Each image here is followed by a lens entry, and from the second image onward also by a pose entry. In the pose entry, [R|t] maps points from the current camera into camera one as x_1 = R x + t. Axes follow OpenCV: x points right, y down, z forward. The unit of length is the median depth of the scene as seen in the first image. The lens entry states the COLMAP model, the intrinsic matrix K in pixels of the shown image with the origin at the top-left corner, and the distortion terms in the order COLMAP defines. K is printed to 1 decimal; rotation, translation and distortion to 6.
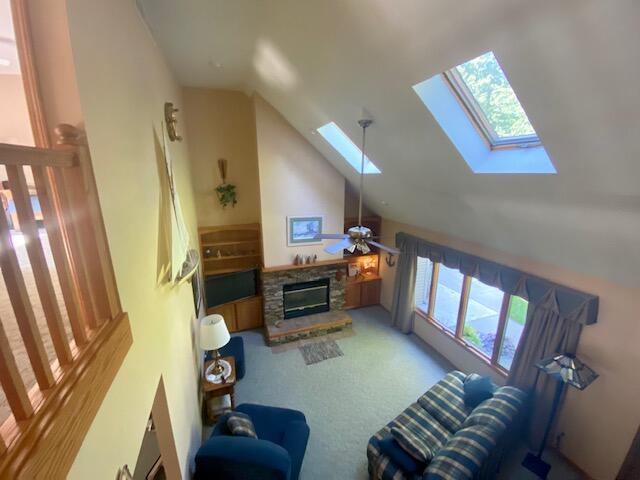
lens RADIAL K [[265.9, 0, 320.0], [0, 265.9, 240.0], [0, 0, 1]] dist [0.016219, -0.000355]
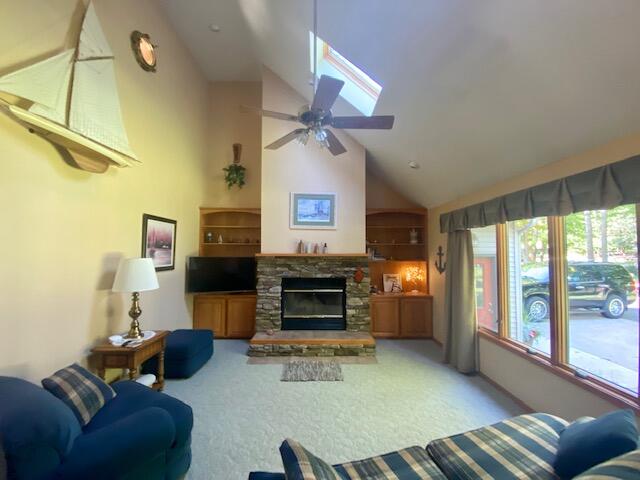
lens RADIAL K [[265.9, 0, 320.0], [0, 265.9, 240.0], [0, 0, 1]] dist [0.016219, -0.000355]
pose [[0.941570, -0.018235, -0.336322, 0.235063], [-0.085868, 0.952543, -0.292043, 0.282647], [0.325687, 0.303859, 0.895320, 0.300321]]
